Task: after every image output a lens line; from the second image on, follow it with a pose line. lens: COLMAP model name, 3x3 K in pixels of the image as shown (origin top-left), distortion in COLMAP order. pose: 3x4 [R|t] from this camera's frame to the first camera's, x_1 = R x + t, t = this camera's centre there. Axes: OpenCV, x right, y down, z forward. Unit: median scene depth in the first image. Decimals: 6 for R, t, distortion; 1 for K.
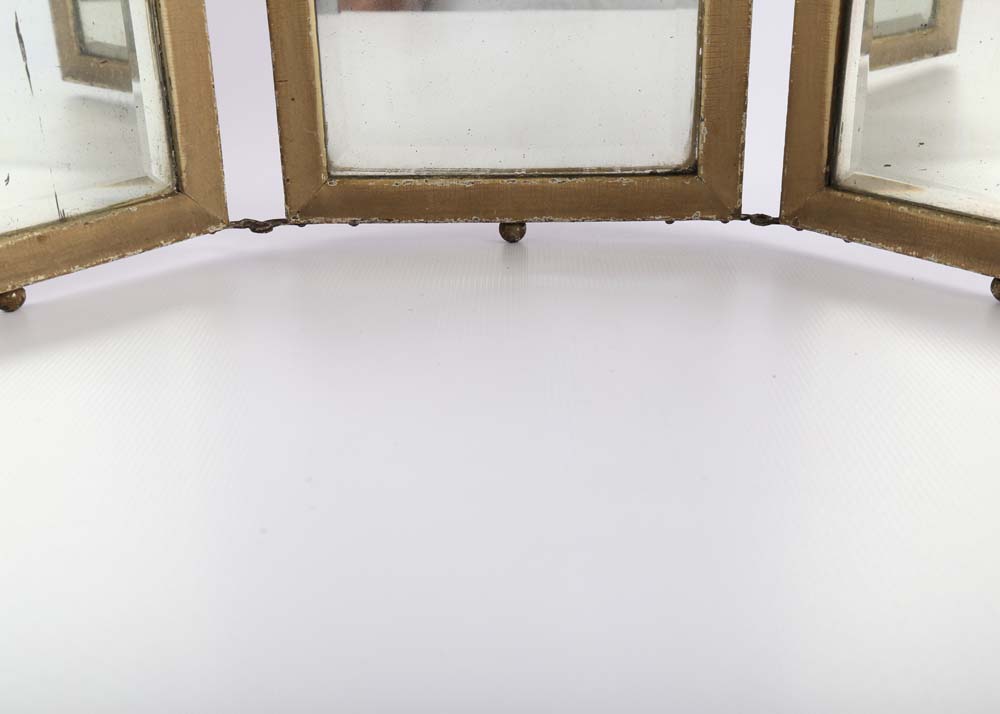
lens RADIAL K [[1173.3, 0, 510.3], [0, 1173.3, 352.8], [0, 0, 1]] dist [-0.001663, 0.000000]
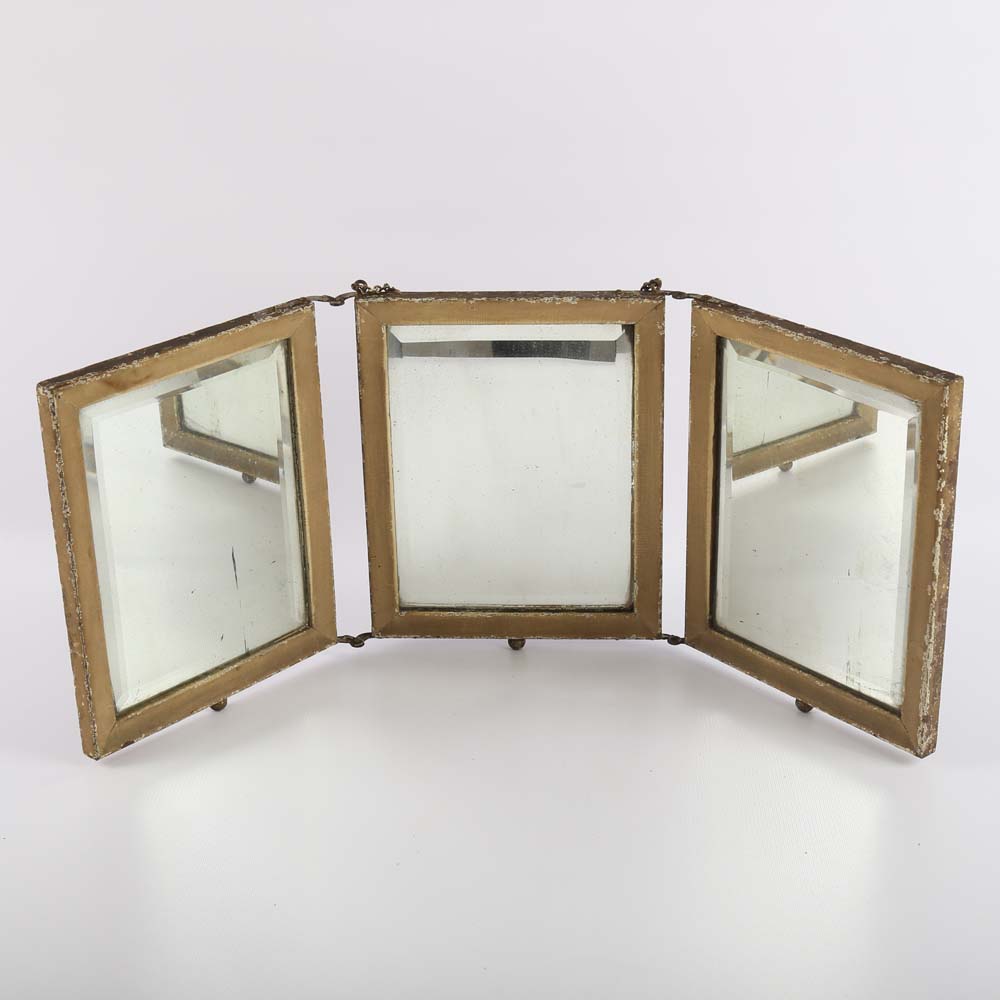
lens RADIAL K [[1686.3, 0, 525.5], [0, 1686.3, 468.4], [0, 0, 1]] dist [-0.011404, 0.000000]
pose [[0.999980, 0.005247, -0.003468, 0.020677], [-0.005257, 0.999982, -0.002815, -0.336979], [0.003453, 0.002833, 0.999990, -1.270280]]
